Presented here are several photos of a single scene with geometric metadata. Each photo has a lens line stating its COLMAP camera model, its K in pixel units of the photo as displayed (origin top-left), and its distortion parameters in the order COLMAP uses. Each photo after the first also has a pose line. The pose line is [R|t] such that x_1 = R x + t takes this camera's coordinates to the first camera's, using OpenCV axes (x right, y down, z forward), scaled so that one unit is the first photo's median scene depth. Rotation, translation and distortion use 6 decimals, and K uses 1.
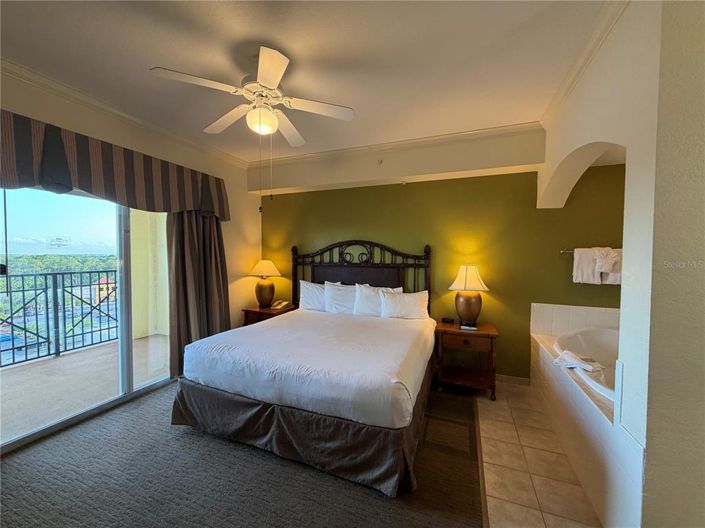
lens RADIAL K [[280.5, 0, 351.4], [0, 280.5, 263.5], [0, 0, 1]] dist [0.000164, -0.000283]
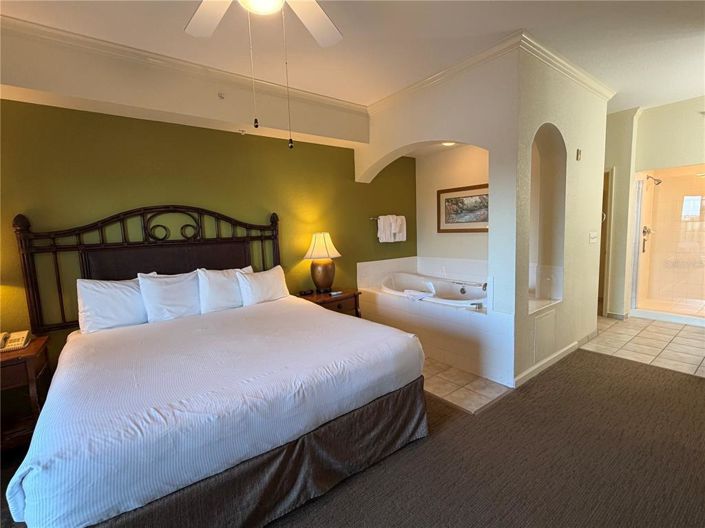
lens RADIAL K [[328.4, 0, 352.5], [0, 328.4, 264.0], [0, 0, 1]] dist [0.000316, 0.000002]
pose [[0.513705, -0.119425, 0.849615, -0.528575], [0.067003, 0.992825, 0.099043, 0.006408], [-0.855347, 0.006047, 0.518021, 0.295757]]
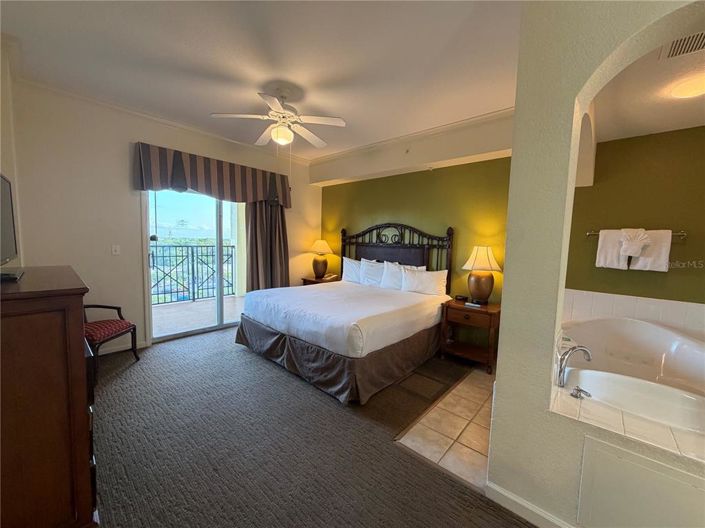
lens RADIAL K [[280.5, 0, 351.4], [0, 280.5, 263.5], [0, 0, 1]] dist [0.000164, -0.000283]
pose [[0.937248, 0.047545, -0.345406, 0.322483], [-0.032832, 0.998292, 0.048325, 0.035376], [0.347114, -0.033952, 0.937208, -0.137141]]
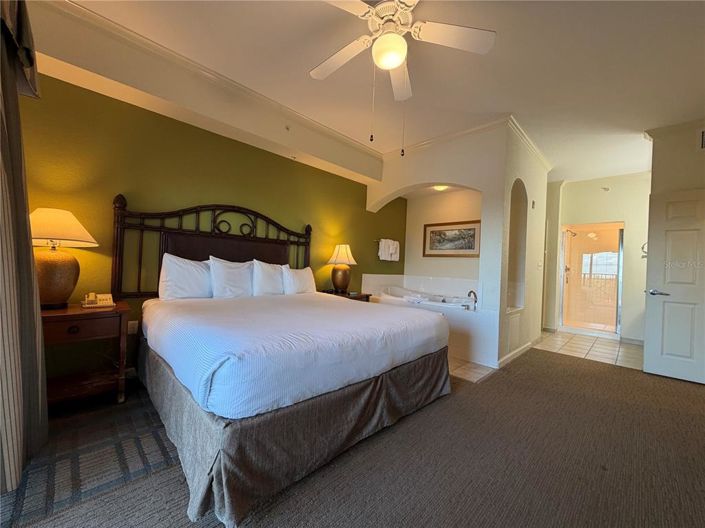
lens RADIAL K [[280.5, 0, 351.4], [0, 280.5, 263.5], [0, 0, 1]] dist [0.000164, -0.000283]
pose [[0.400666, 0.017428, 0.916058, -0.705241], [-0.013259, 0.999825, -0.013223, 0.103842], [-0.916128, -0.006848, 0.400827, 0.459292]]
